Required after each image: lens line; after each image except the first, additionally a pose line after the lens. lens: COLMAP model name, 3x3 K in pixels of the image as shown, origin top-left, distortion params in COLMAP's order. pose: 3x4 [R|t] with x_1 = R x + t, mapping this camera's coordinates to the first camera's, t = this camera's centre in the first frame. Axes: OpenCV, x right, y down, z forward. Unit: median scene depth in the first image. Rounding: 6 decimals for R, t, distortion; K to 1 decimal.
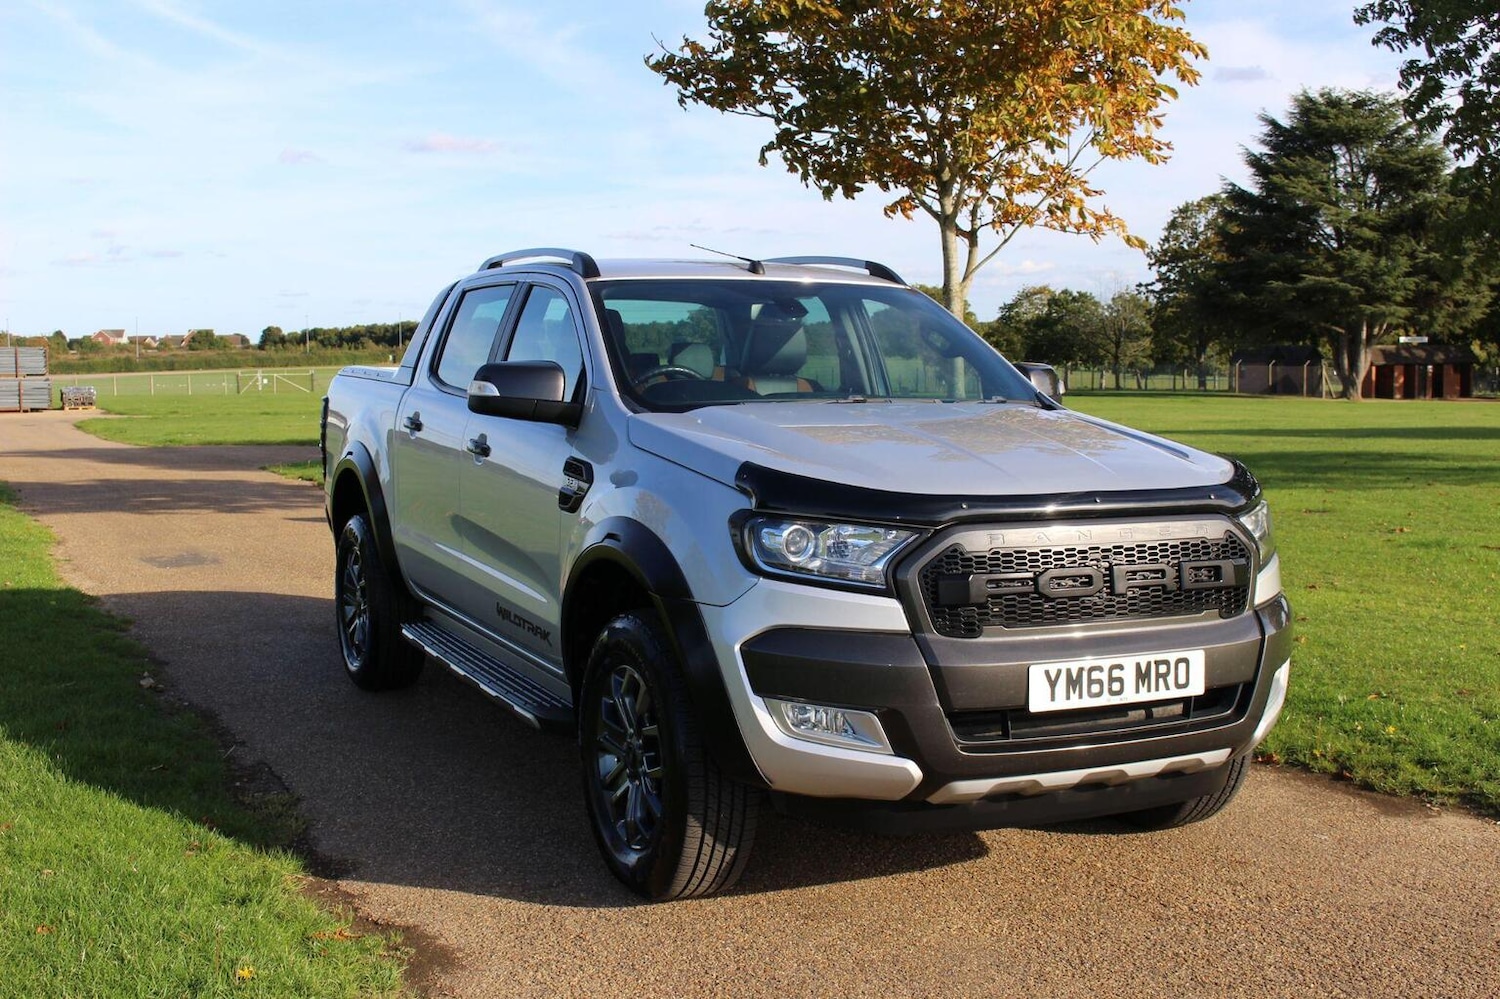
lens RADIAL K [[1755.5, 0, 750.0], [0, 1755.5, 499.5], [0, 0, 1]] dist [-0.085273, 0.060556]
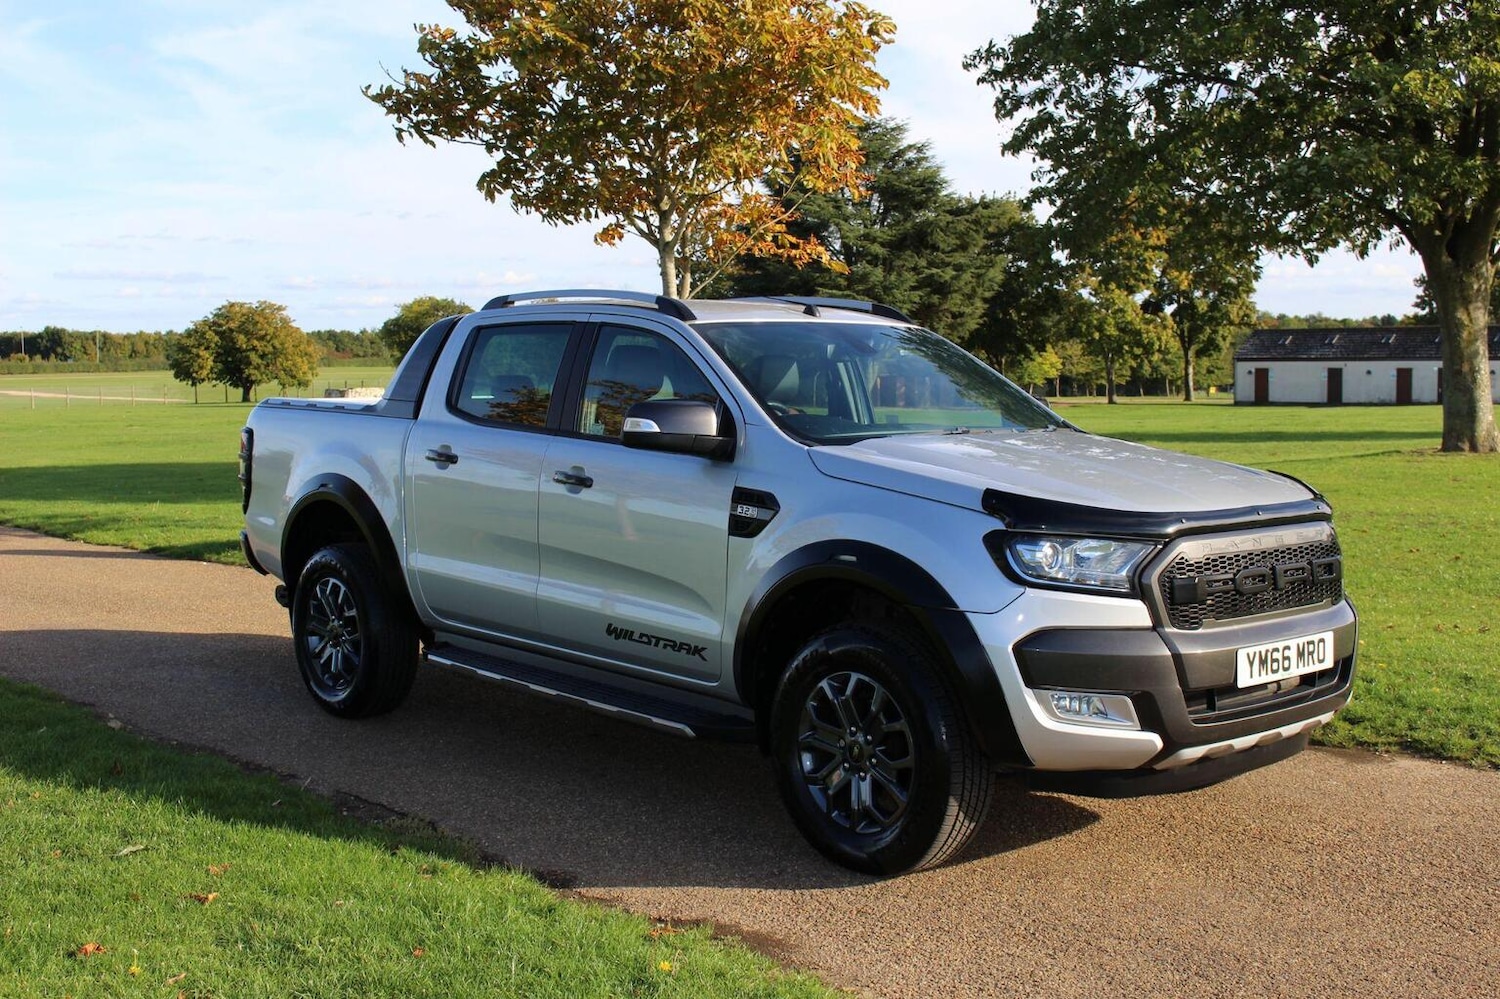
lens RADIAL K [[1755.5, 0, 750.0], [0, 1755.5, 499.5], [0, 0, 1]] dist [-0.085273, 0.060556]
pose [[0.959037, -0.026282, 0.282061, -0.417037], [0.027972, 0.999607, -0.001965, -0.014270], [-0.281898, 0.009775, 0.959395, -0.060526]]
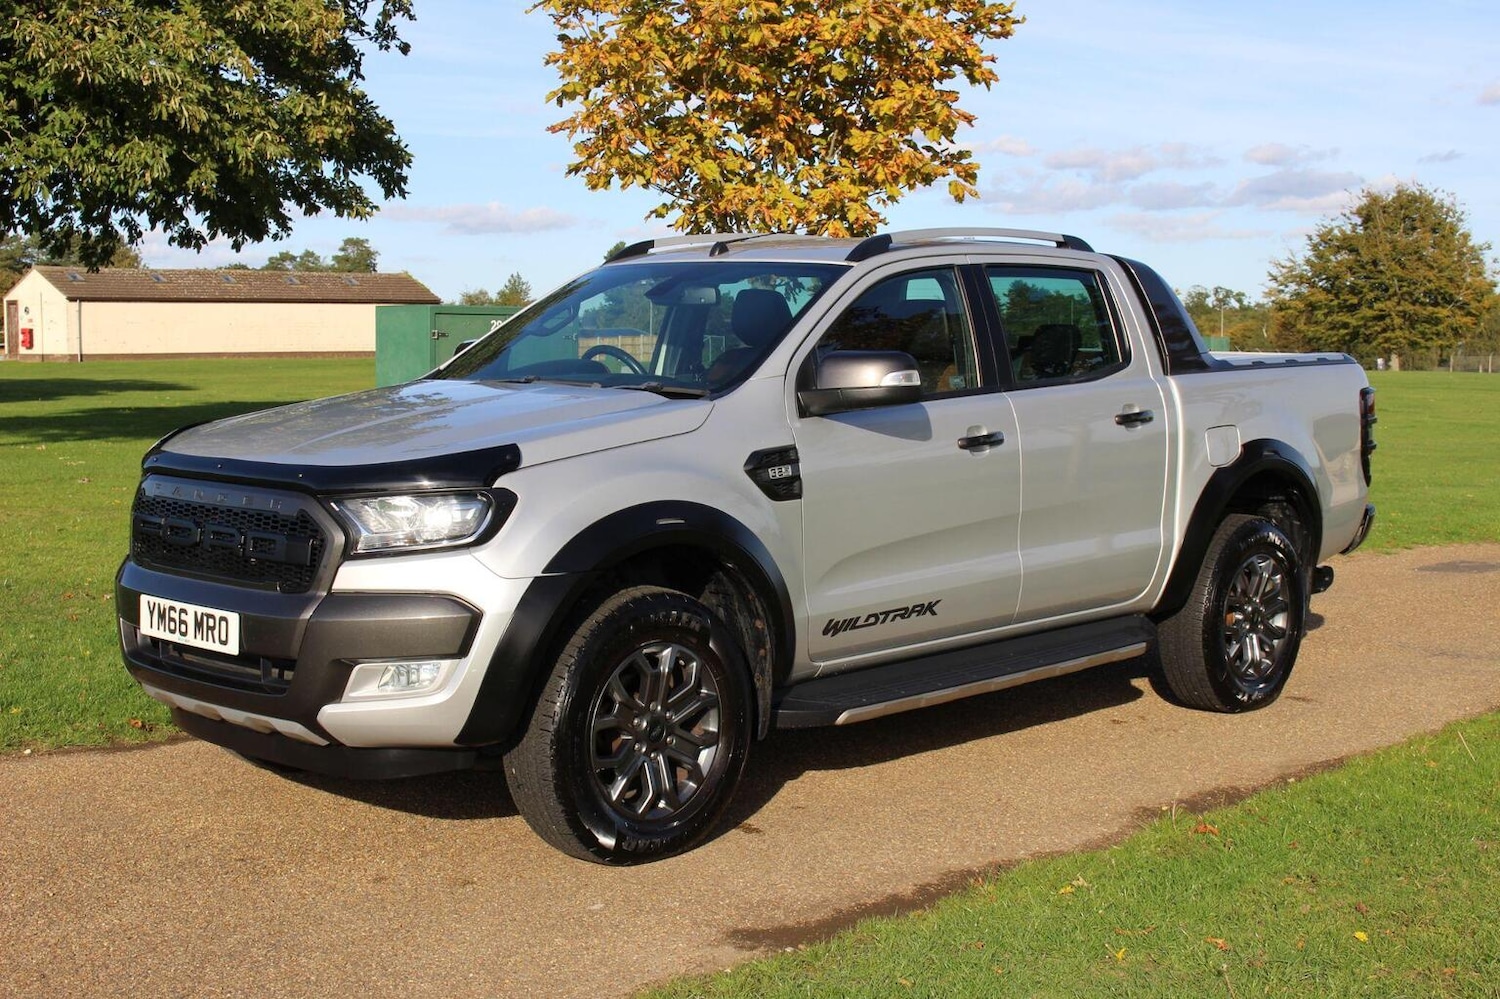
lens RADIAL K [[2080.5, 0, 750.0], [0, 2080.5, 499.5], [0, 0, 1]] dist [-0.039222, -0.034649]
pose [[0.349987, 0.083577, -0.933019, 1.340373], [-0.085702, 0.994692, 0.056954, -0.071766], [0.932826, 0.060029, 0.355292, 0.722086]]
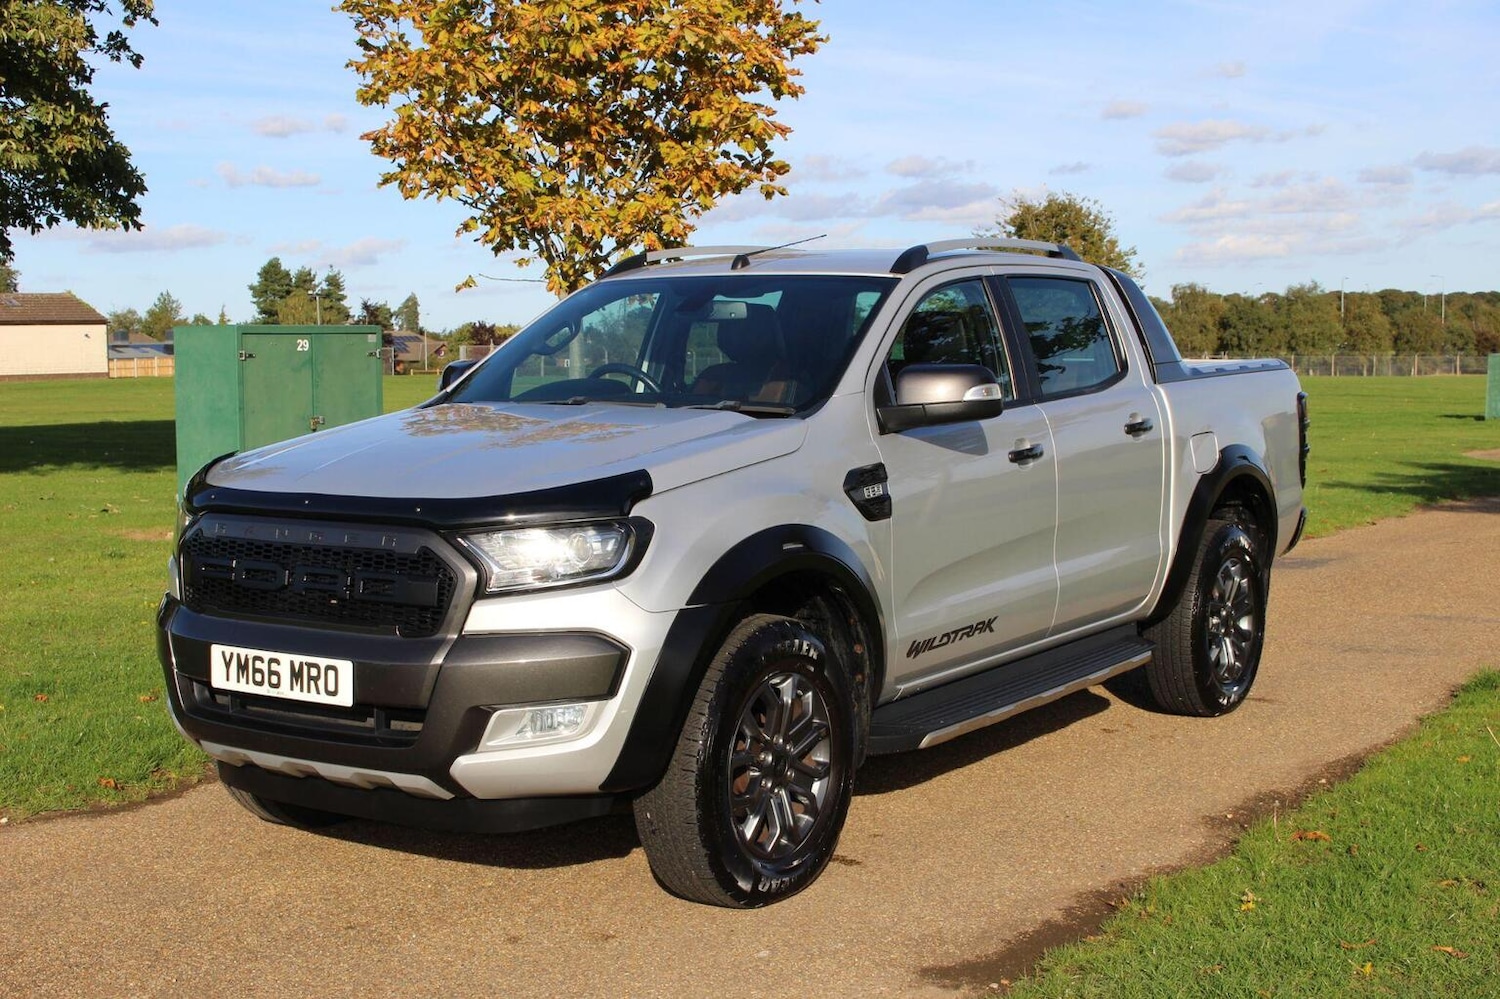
lens RADIAL K [[2080.5, 0, 750.0], [0, 2080.5, 499.5], [0, 0, 1]] dist [-0.039222, -0.034649]
pose [[0.501154, 0.065041, -0.862911, 1.193981], [-0.063782, 0.997235, 0.038123, -0.055919], [0.863005, 0.035933, 0.503917, 0.516670]]
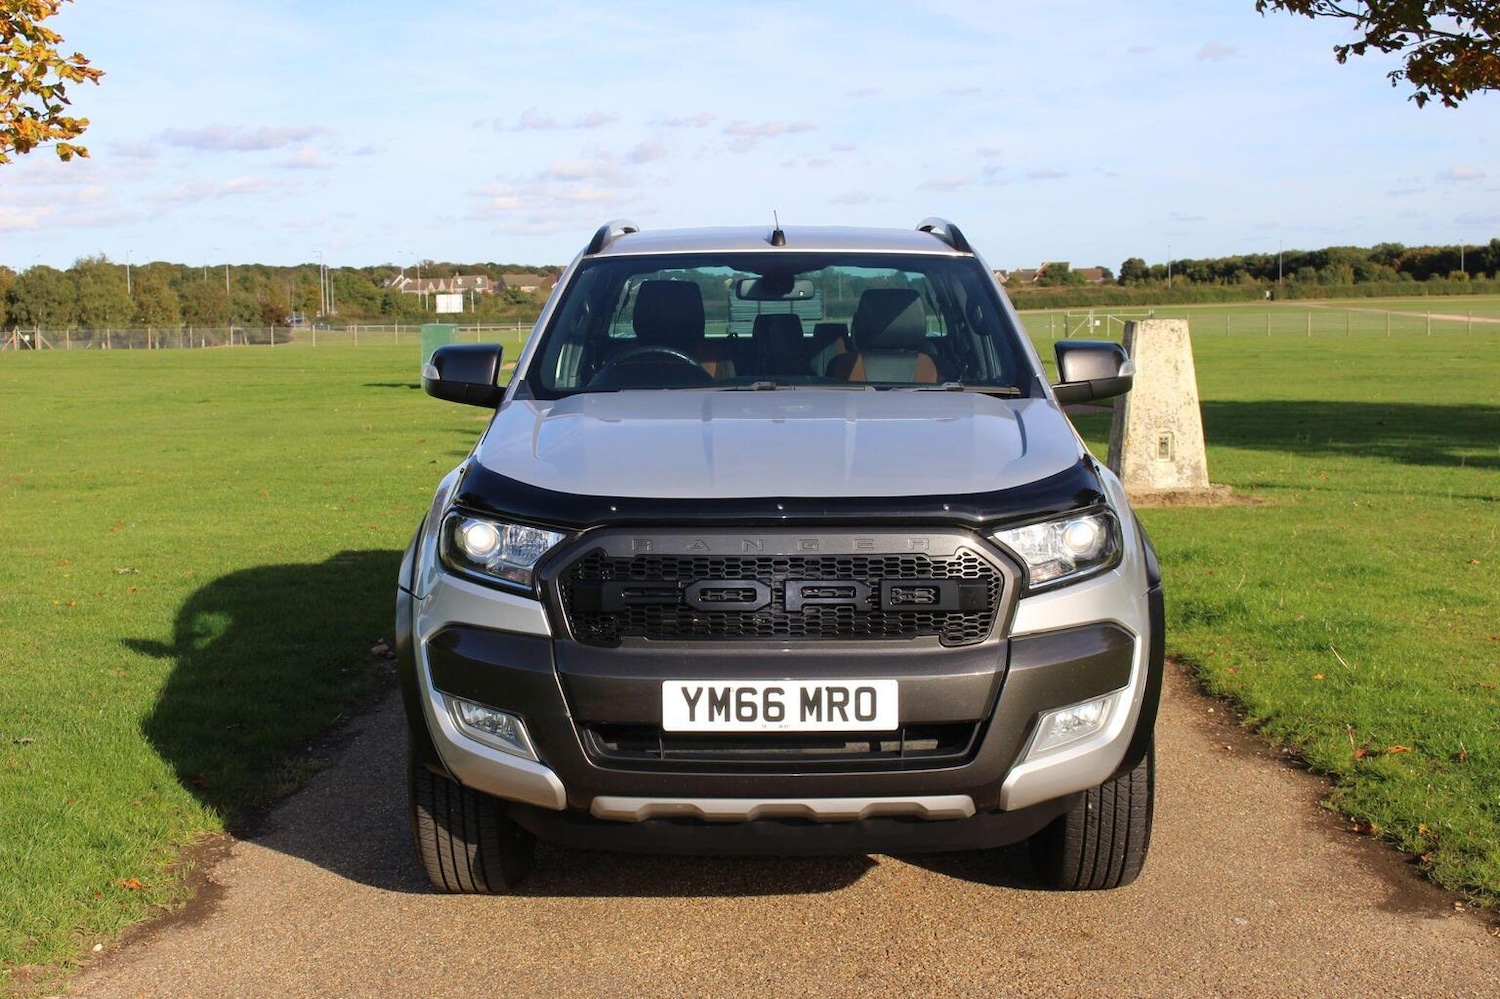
lens RADIAL K [[2062.1, 0, 750.0], [0, 2062.1, 499.5], [0, 0, 1]] dist [-0.057184, 0.021634]
pose [[0.897226, 0.034502, -0.440221, 0.562480], [-0.026123, 0.999344, 0.025081, -0.025906], [0.440798, -0.011003, 0.897539, 0.023163]]
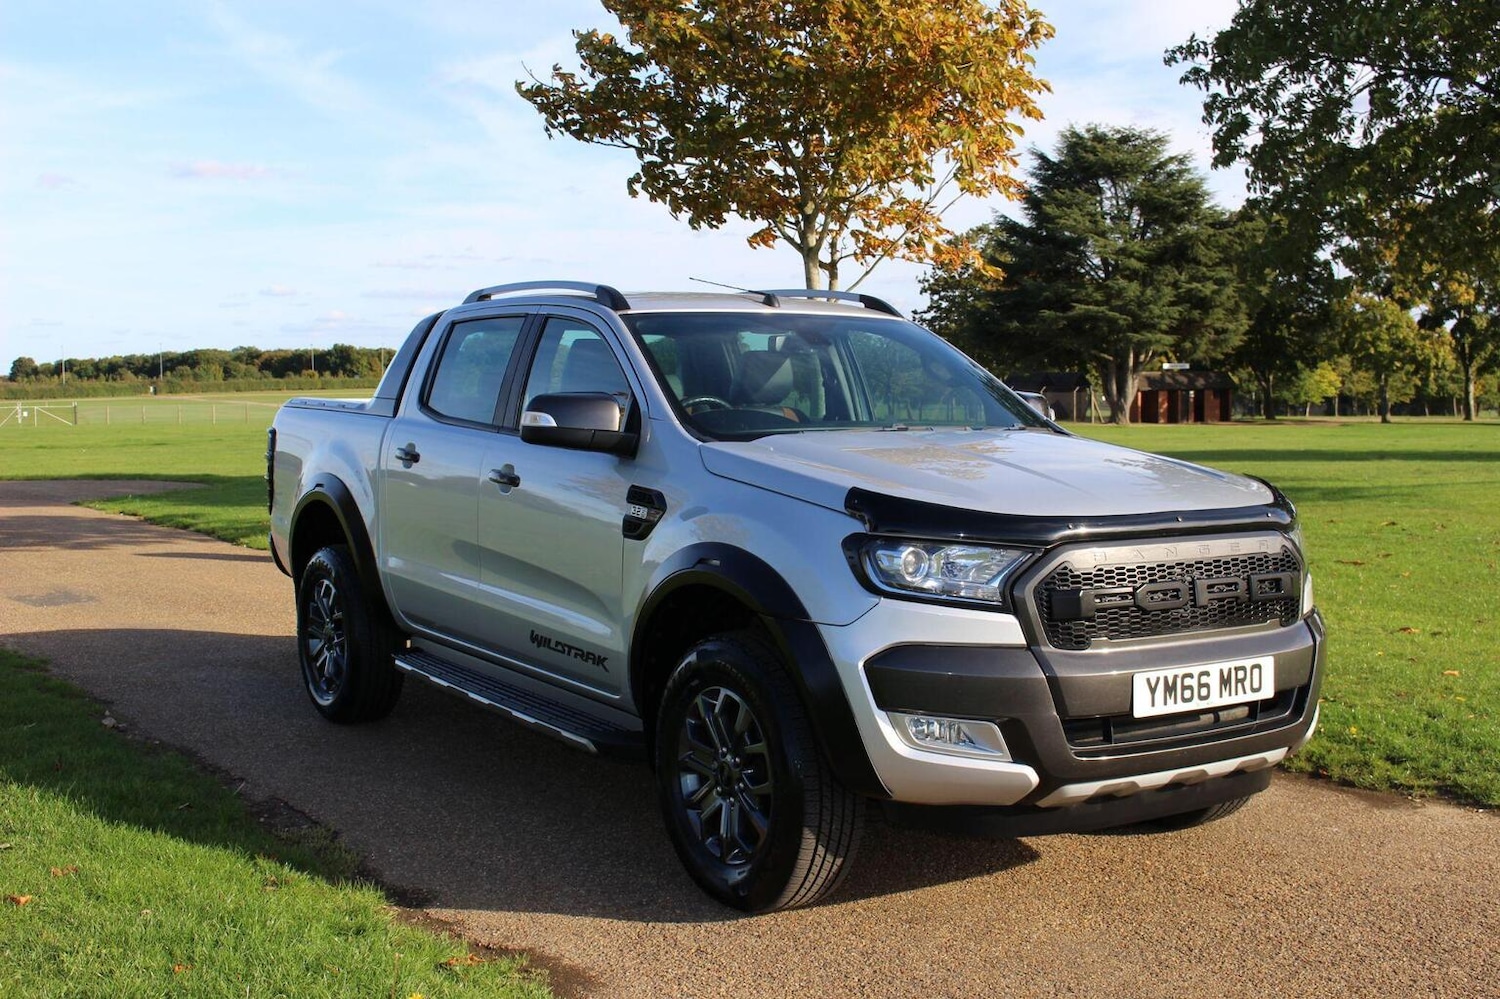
lens RADIAL K [[1755.5, 0, 750.0], [0, 1755.5, 499.5], [0, 0, 1]] dist [-0.085273, 0.060556]
pose [[0.991308, -0.012562, 0.130962, -0.174032], [0.014707, 0.999773, -0.015424, 0.000821], [-0.130738, 0.017216, 0.991267, -0.025914]]
